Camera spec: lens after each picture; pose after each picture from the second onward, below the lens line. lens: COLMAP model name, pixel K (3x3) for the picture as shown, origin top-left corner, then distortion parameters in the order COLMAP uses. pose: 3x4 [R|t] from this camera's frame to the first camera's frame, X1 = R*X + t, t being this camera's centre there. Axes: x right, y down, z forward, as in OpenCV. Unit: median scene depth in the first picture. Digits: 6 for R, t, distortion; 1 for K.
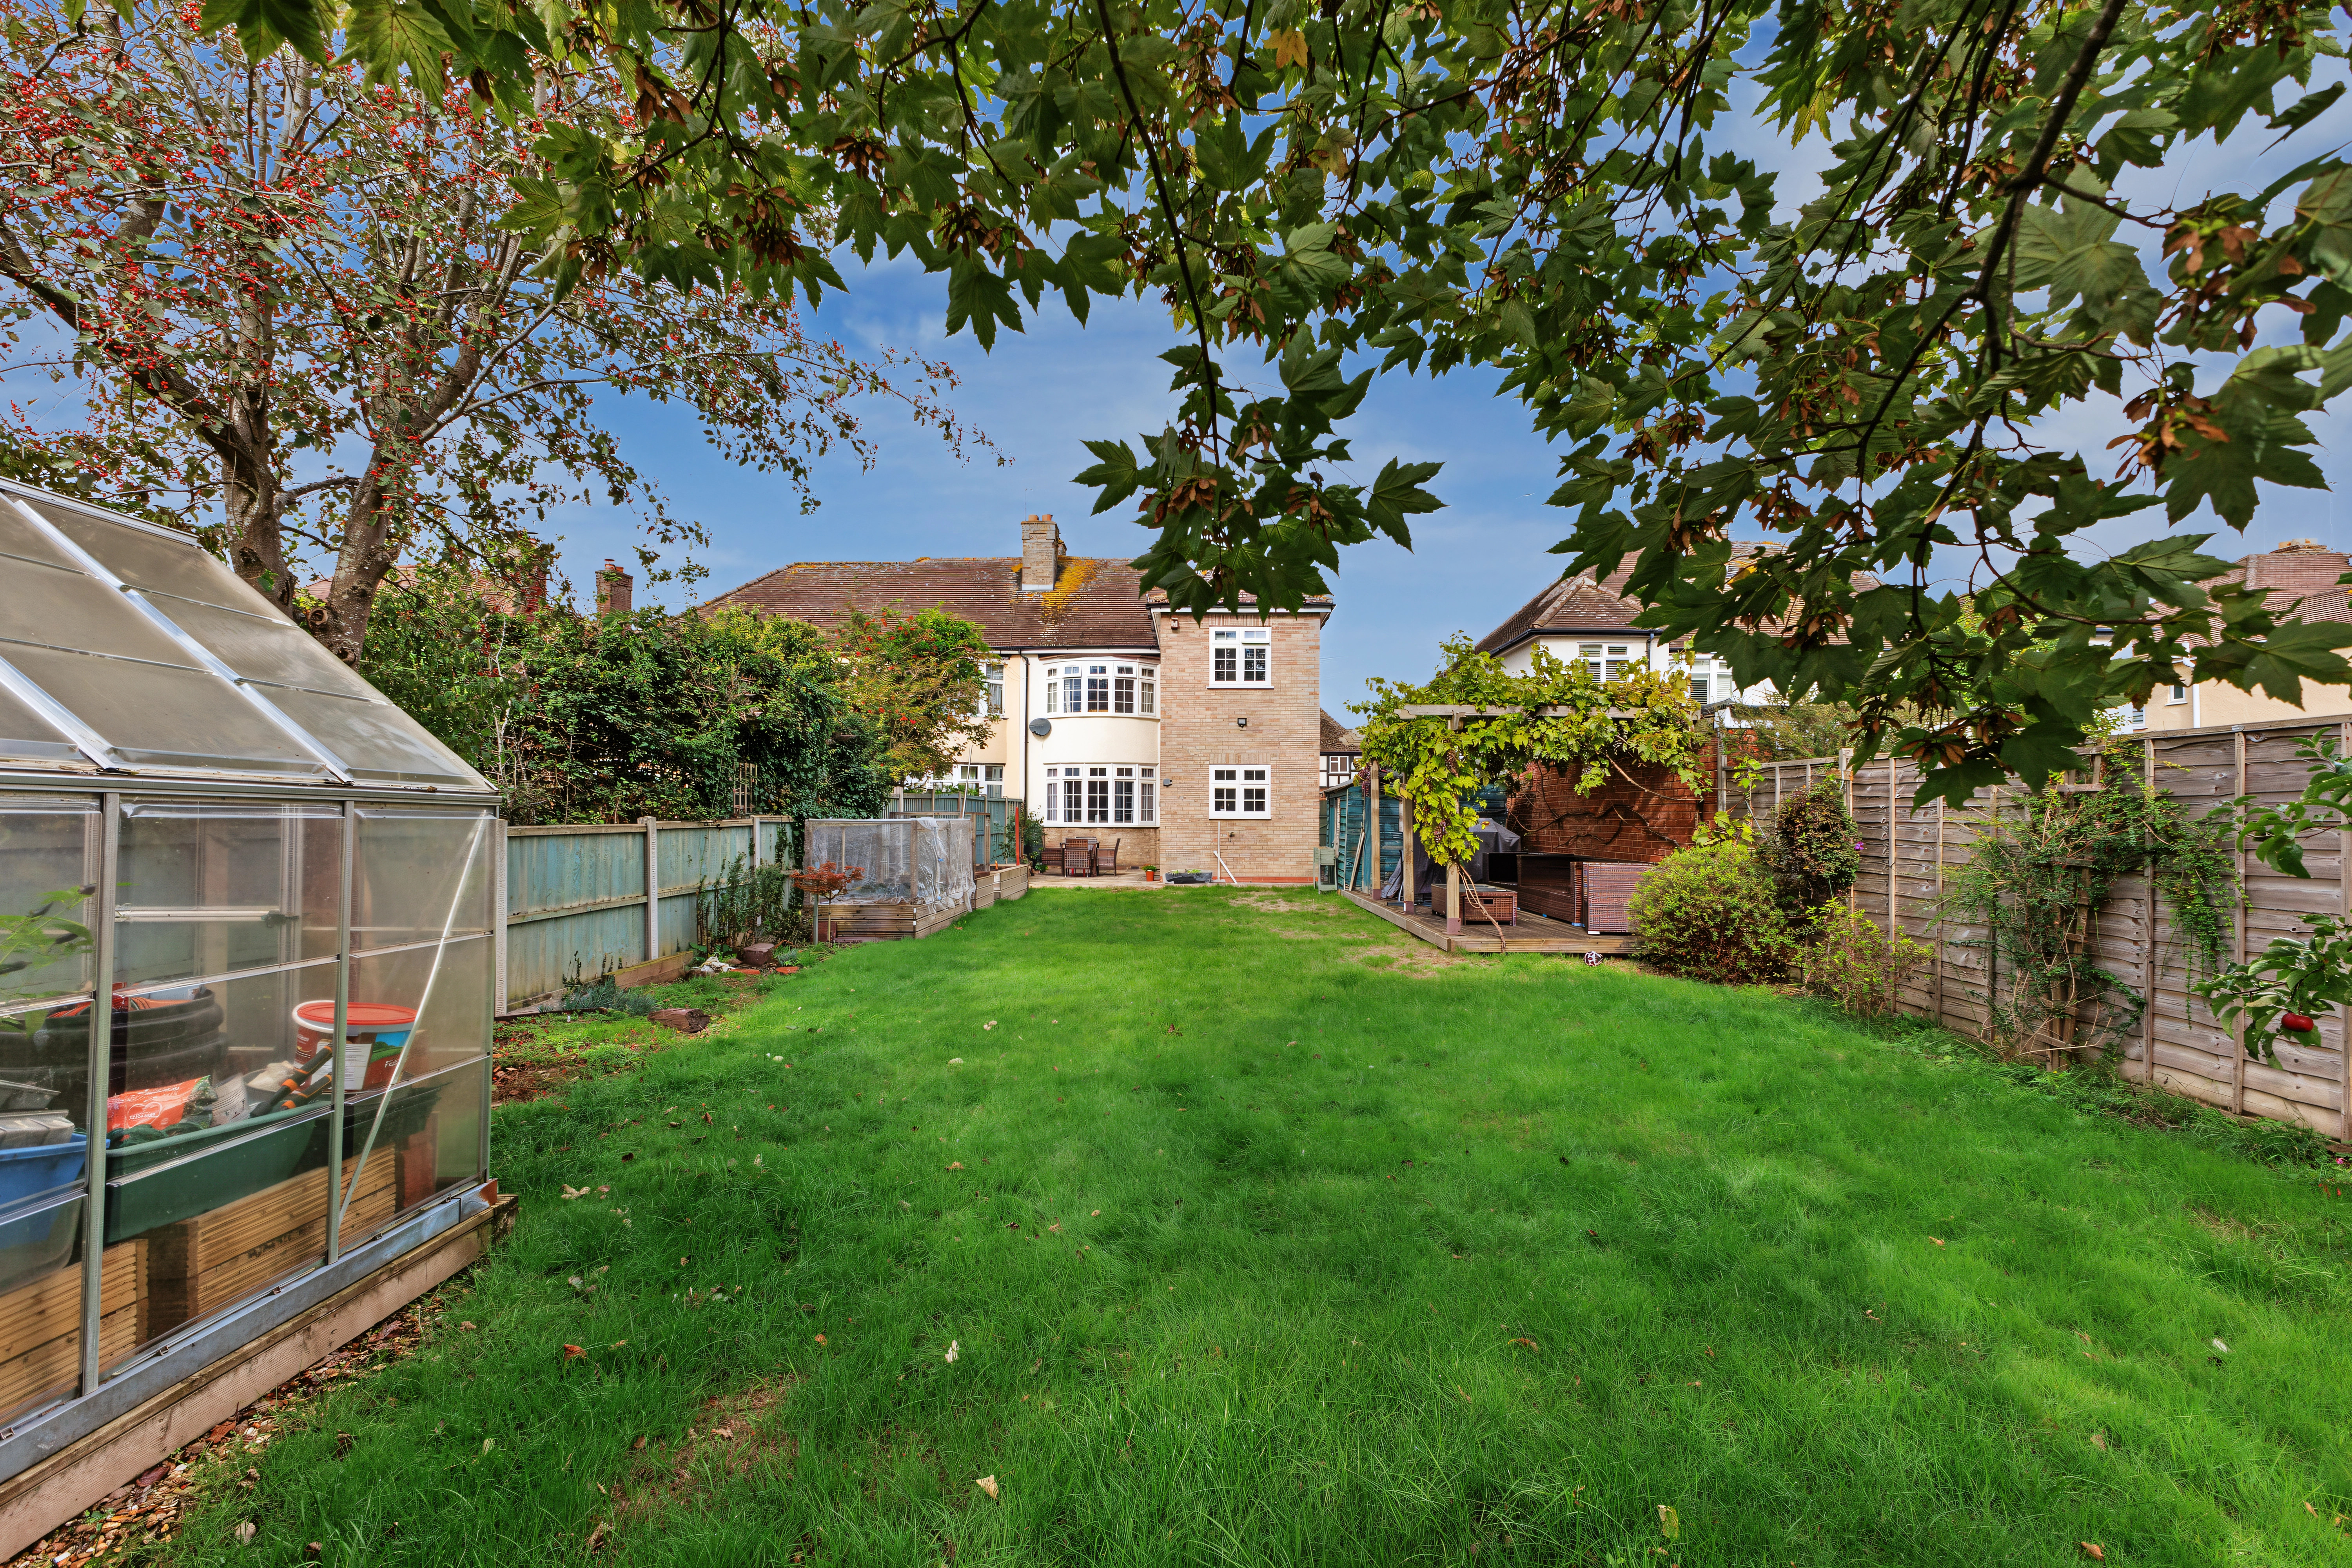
lens RADIAL K [[1021.8, 0, 1173.6], [0, 1021.8, 809.8], [0, 0, 1]] dist [0.000052, -0.000042]
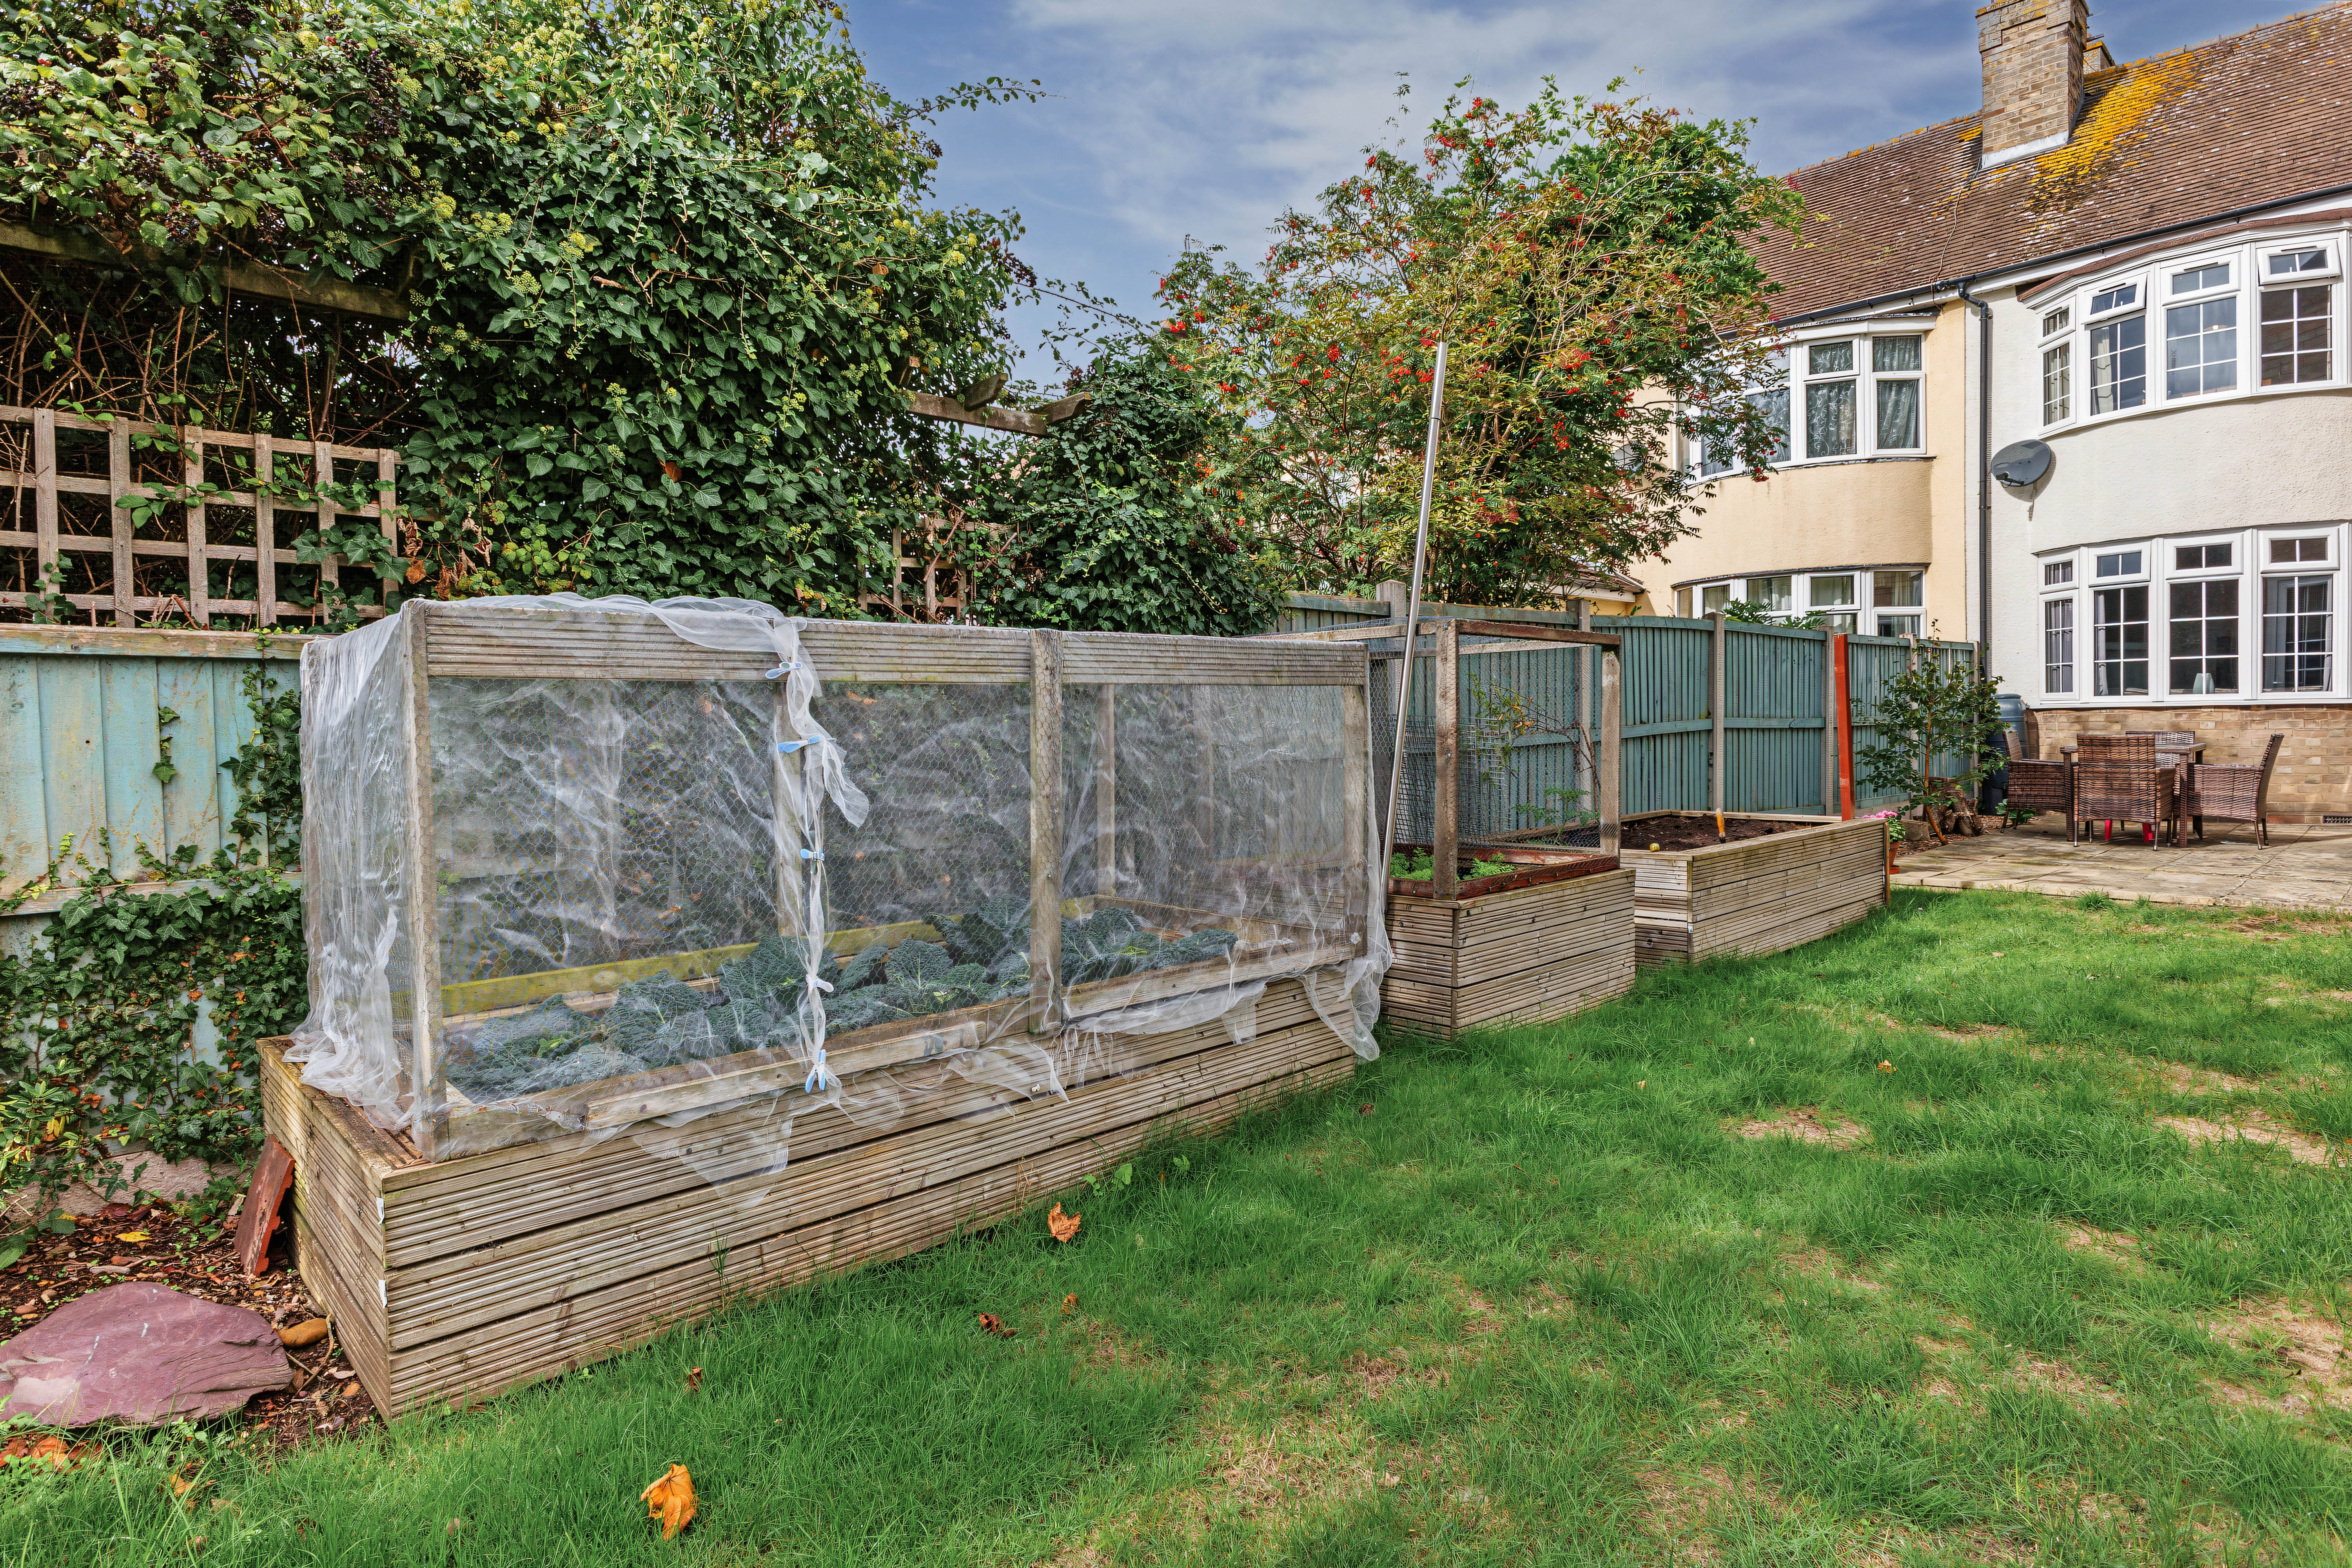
lens RADIAL K [[1249.2, 0, 1178.0], [0, 1249.2, 756.4], [0, 0, 1]] dist [-0.016018, -0.000009]
pose [[0.706715, 0.000540, -0.707498, -0.022043], [0.024183, 0.999397, 0.024918, 0.016426], [0.707085, -0.034719, 0.706276, 0.460841]]
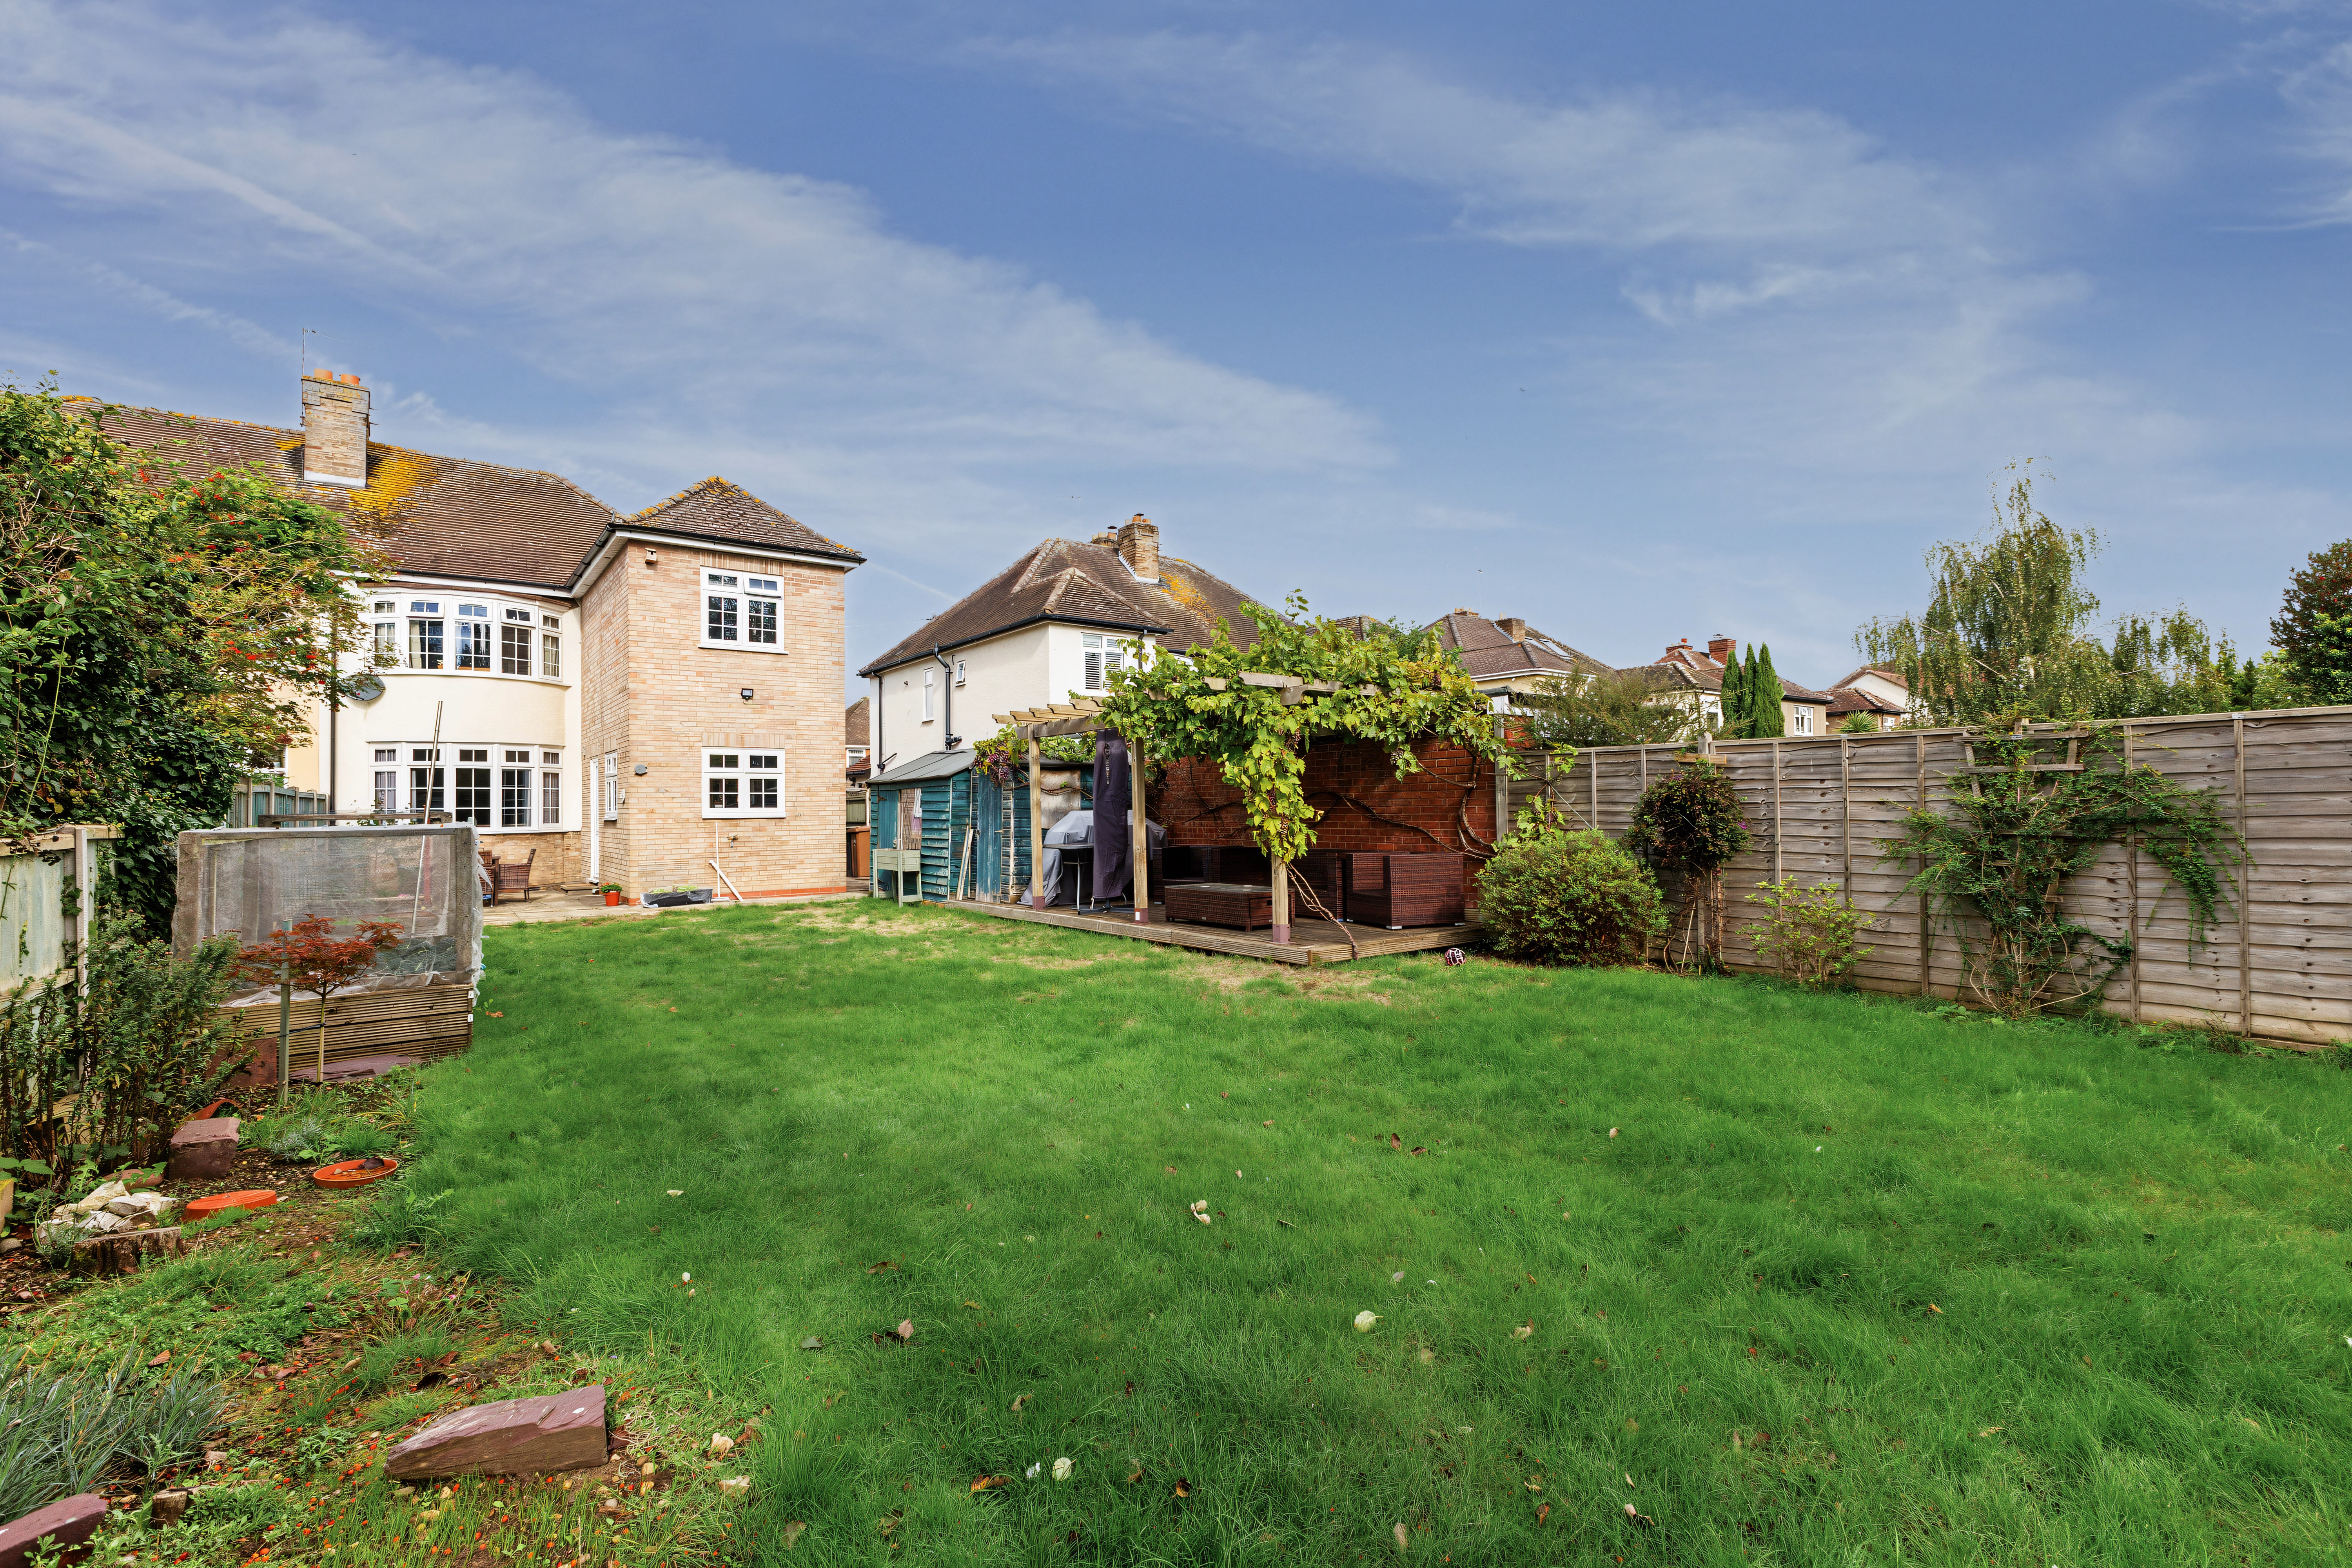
lens RADIAL K [[1023.6, 0, 1176.0], [0, 1023.6, 784.0], [0, 0, 1]] dist [0.011725, -0.000251]
pose [[0.788793, -0.000563, 0.614658, -0.139879], [0.013506, 0.999774, -0.016417, 0.000571], [-0.614510, 0.021251, 0.788623, 0.160137]]
